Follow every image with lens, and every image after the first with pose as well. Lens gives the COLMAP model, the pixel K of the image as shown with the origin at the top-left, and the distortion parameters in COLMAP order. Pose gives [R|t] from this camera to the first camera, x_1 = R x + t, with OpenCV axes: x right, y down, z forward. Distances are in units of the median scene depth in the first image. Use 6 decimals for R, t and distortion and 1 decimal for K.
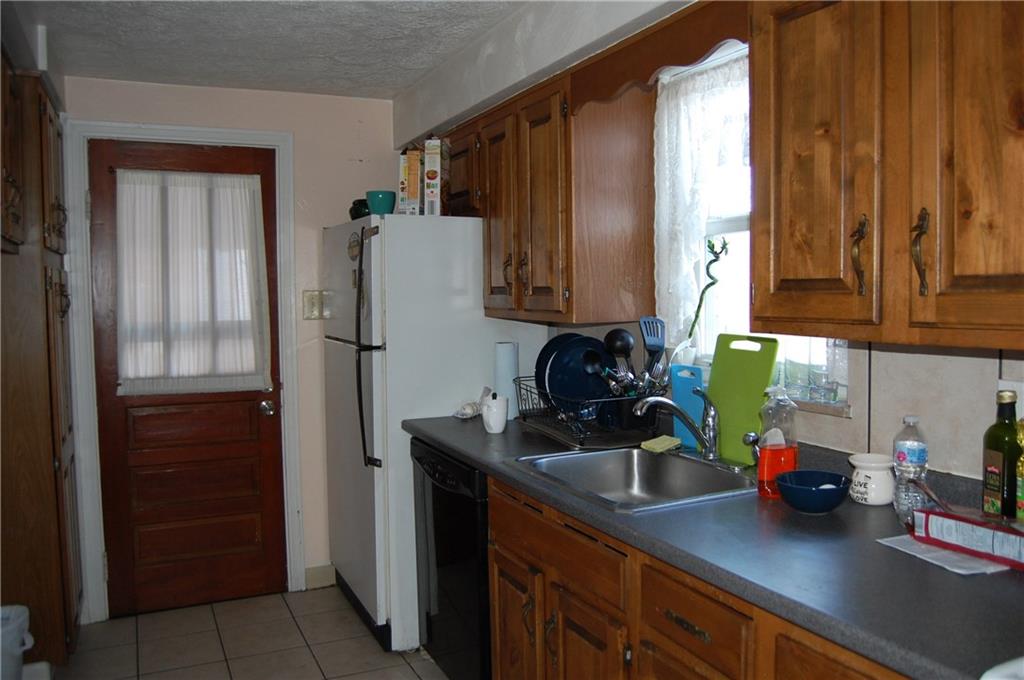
lens RADIAL K [[798.3, 0, 519.3], [0, 798.3, 337.8], [0, 0, 1]] dist [-0.093702, 0.033124]
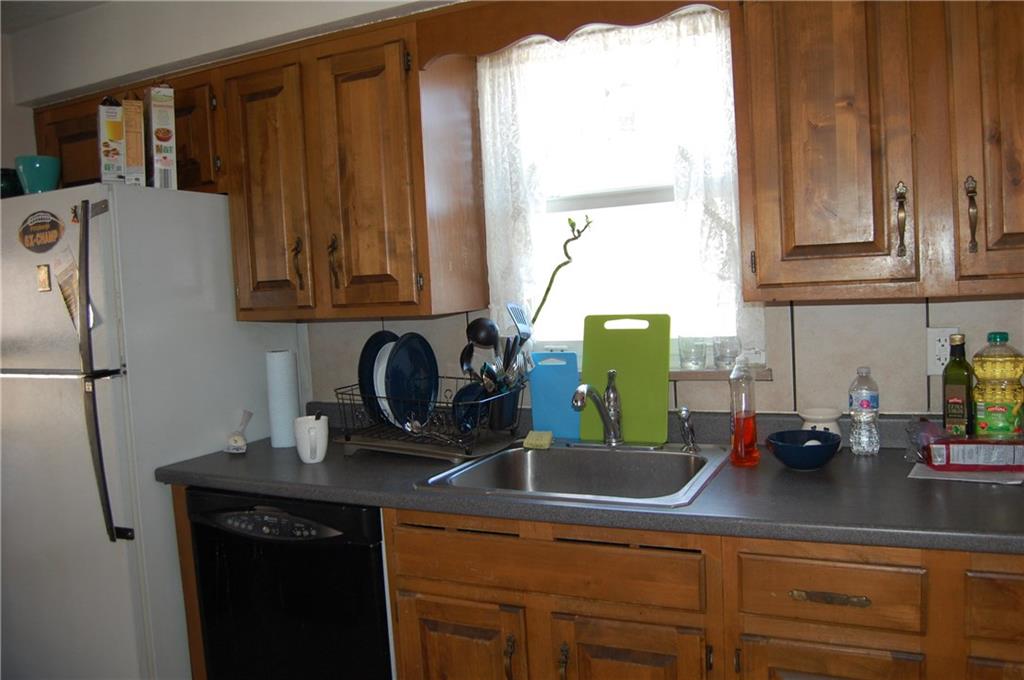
lens RADIAL K [[798.3, 0, 514.7], [0, 798.3, 333.4], [0, 0, 1]] dist [-0.093702, 0.033124]
pose [[0.782725, -0.071306, 0.618270, -0.392653], [0.080841, 0.996647, 0.012601, -0.002114], [-0.617096, 0.040119, 0.785865, 0.281671]]
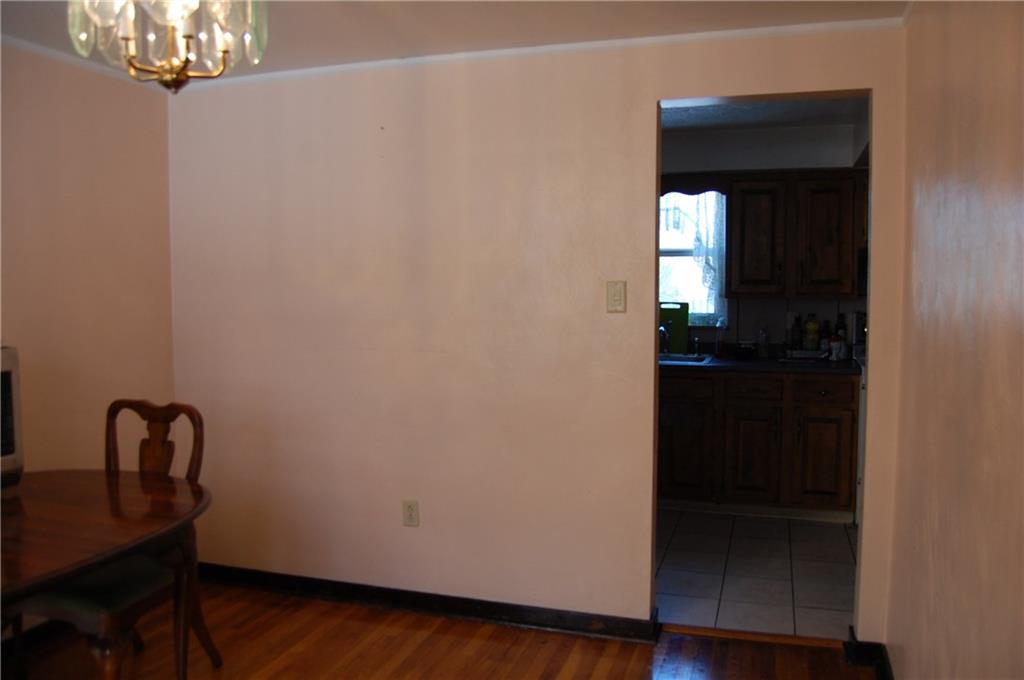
lens RADIAL K [[798.3, 0, 511.2], [0, 798.3, 342.5], [0, 0, 1]] dist [-0.093702, 0.033124]
pose [[0.702632, -0.042322, 0.710294, -1.593461], [0.034264, 0.999084, 0.025635, 0.037370], [-0.710728, 0.006326, 0.703439, -0.311090]]
